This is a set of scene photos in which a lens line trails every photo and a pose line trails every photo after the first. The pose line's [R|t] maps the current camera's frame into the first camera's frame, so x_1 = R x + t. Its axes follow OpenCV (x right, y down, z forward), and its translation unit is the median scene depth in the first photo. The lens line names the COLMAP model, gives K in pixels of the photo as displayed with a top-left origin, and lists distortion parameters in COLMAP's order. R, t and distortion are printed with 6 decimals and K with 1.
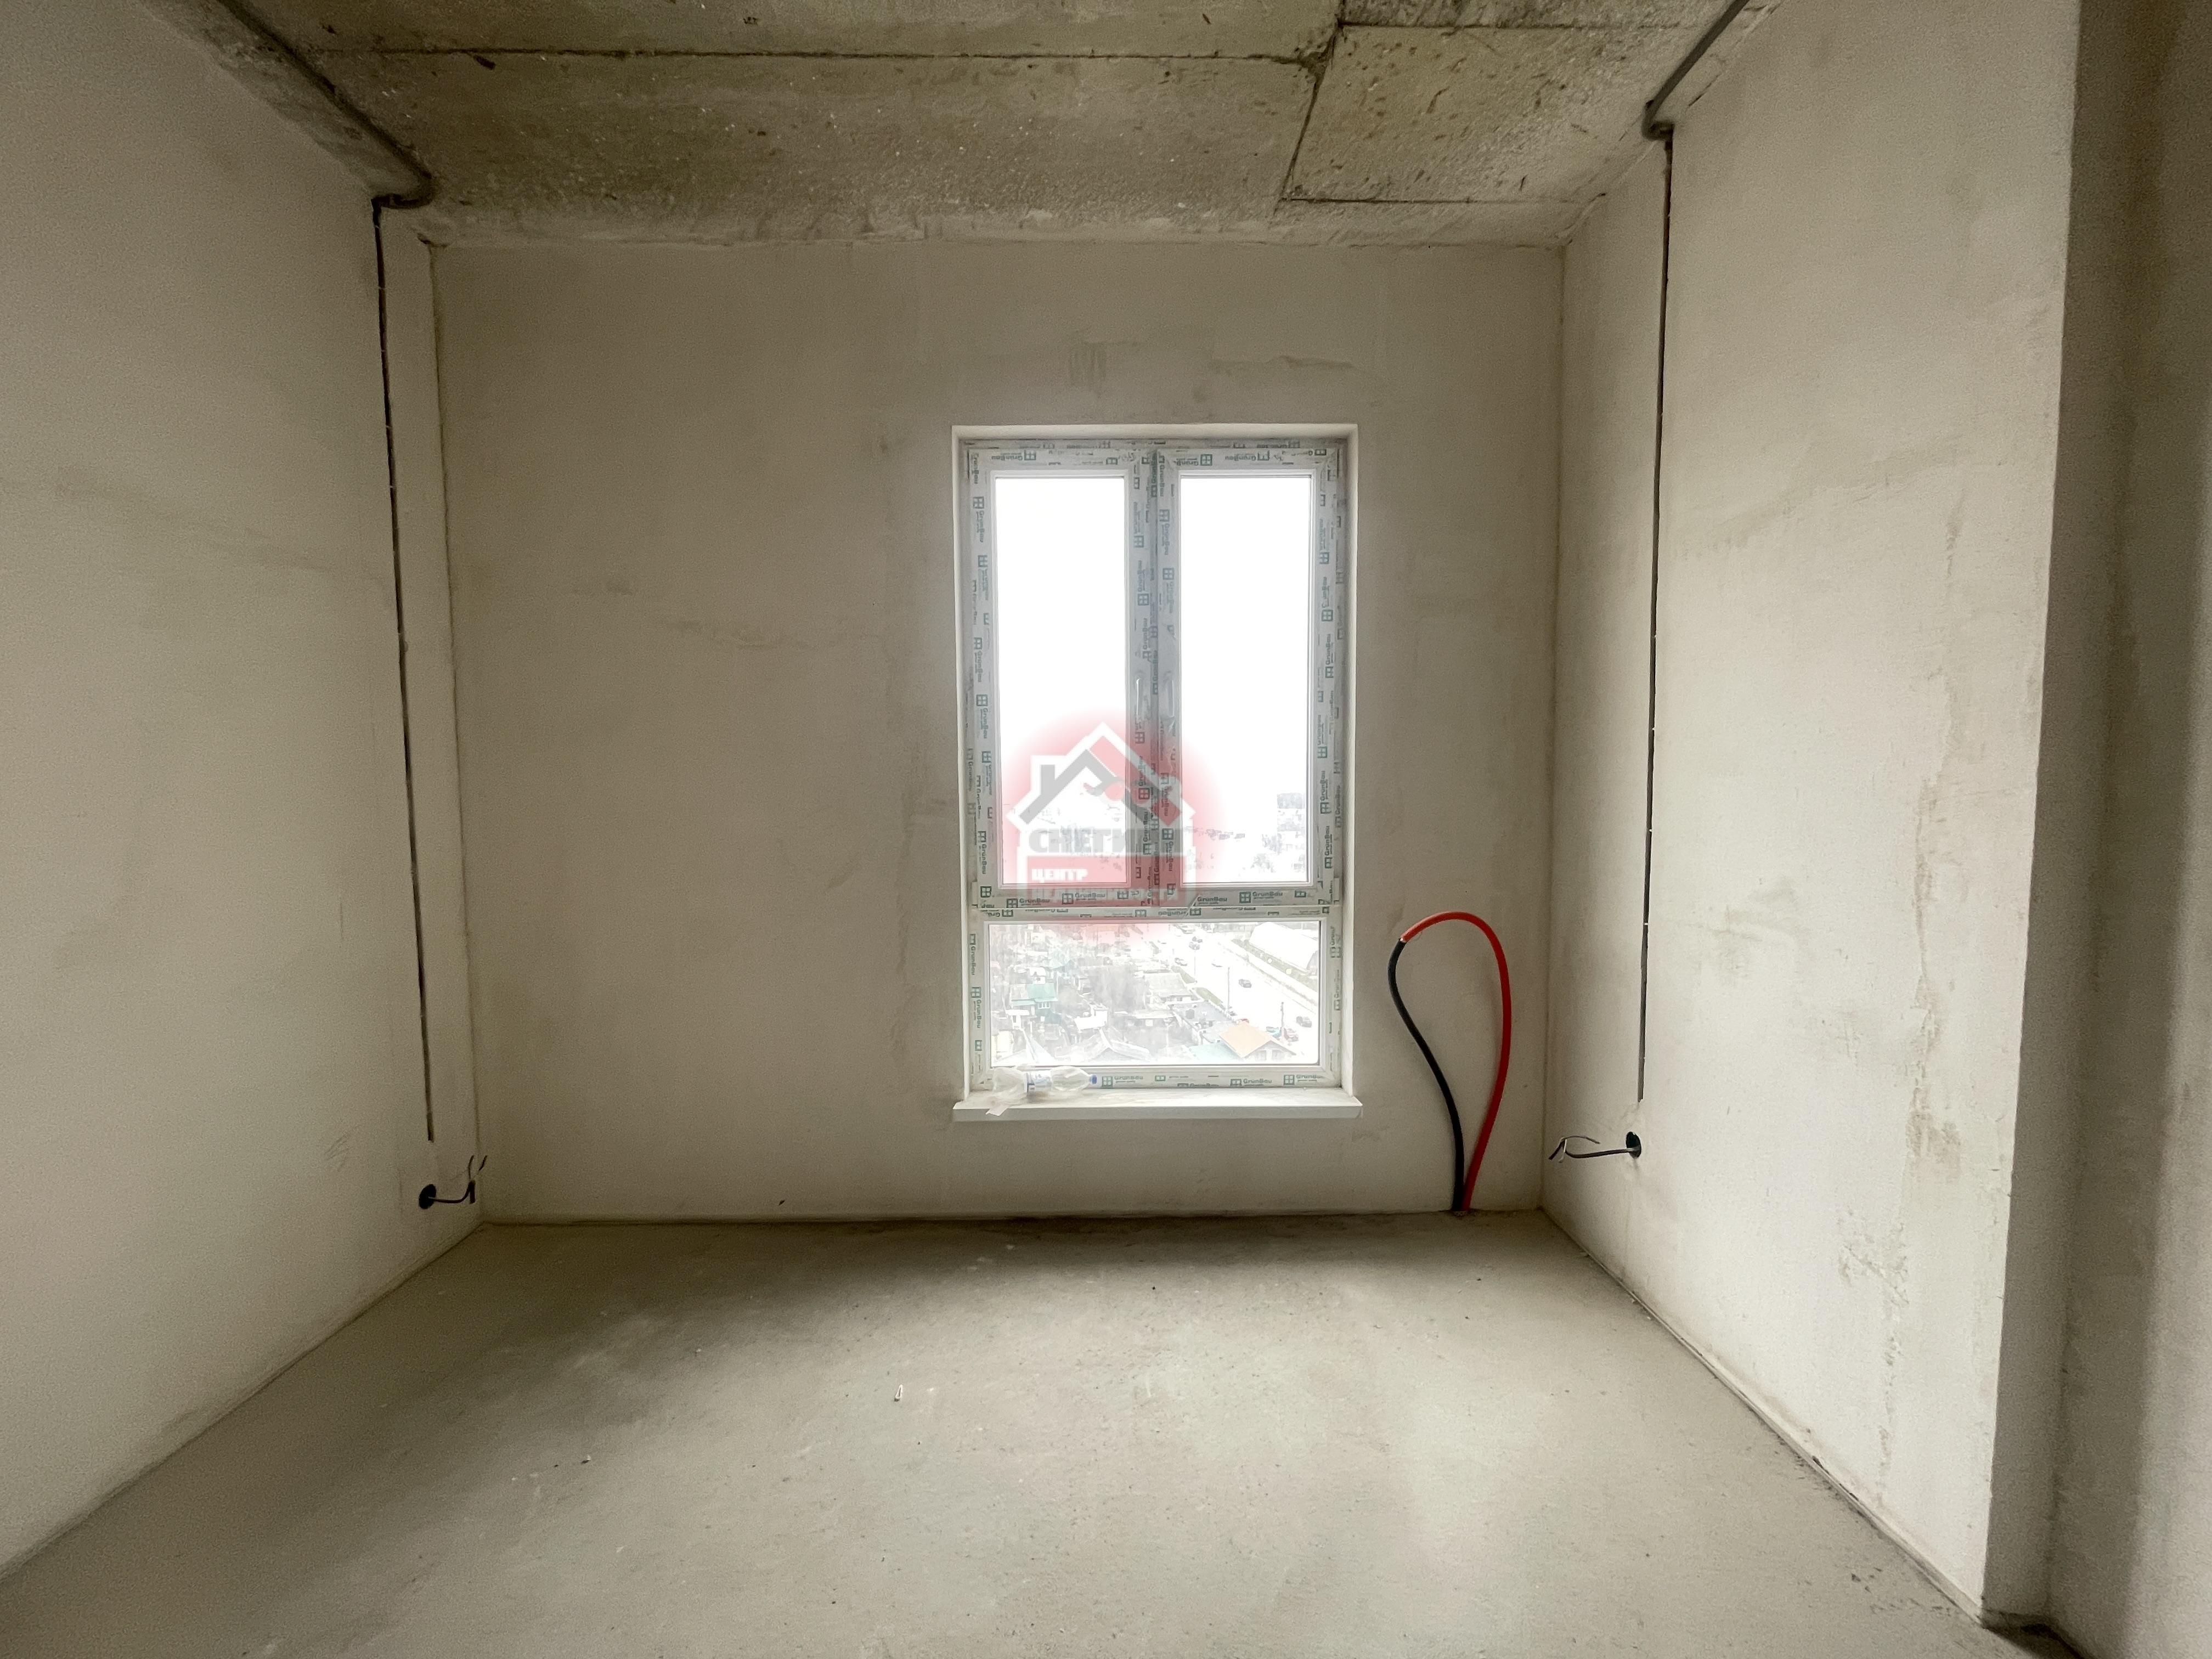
lens RADIAL K [[890.1, 0, 1095.9], [0, 890.1, 837.8], [0, 0, 1]] dist [-0.002958, 0.000852]
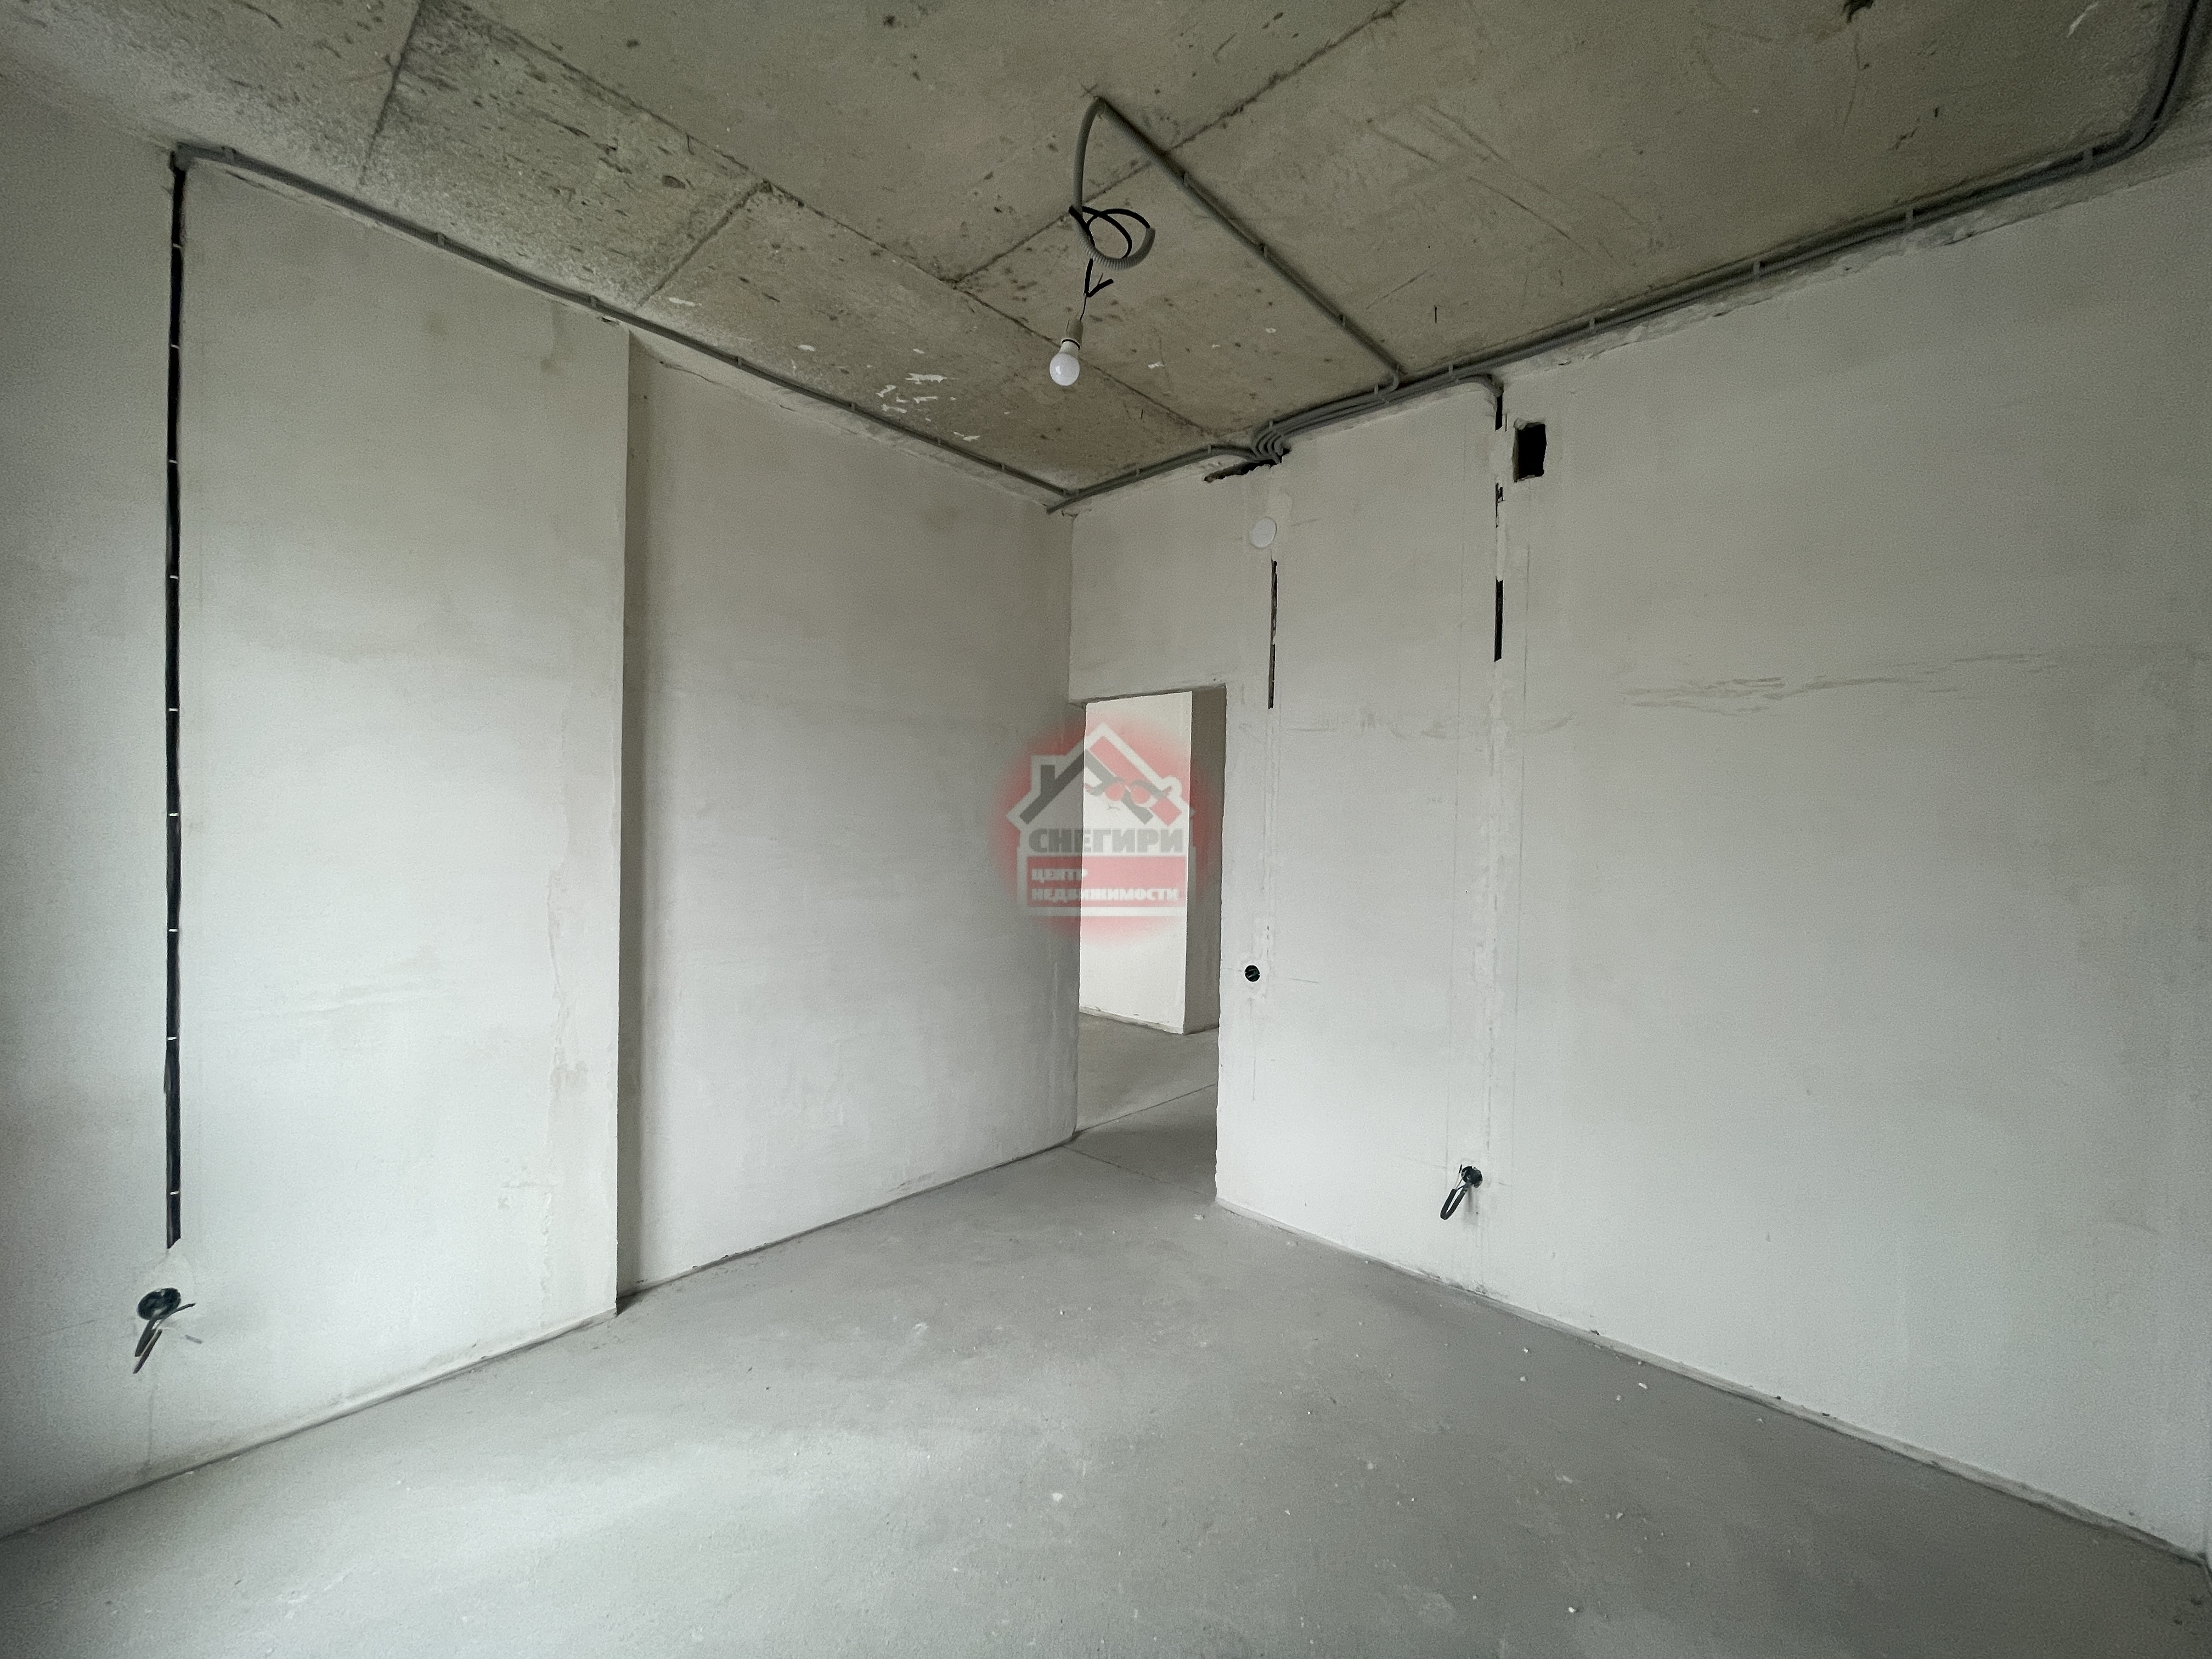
lens RADIAL K [[890.1, 0, 1100.1], [0, 890.1, 841.9], [0, 0, 1]] dist [-0.002958, 0.000852]
pose [[-0.723153, -0.023133, 0.690300, -0.523013], [0.027363, 0.997695, 0.062100, -0.102561], [-0.690145, 0.063797, -0.720853, 0.822422]]
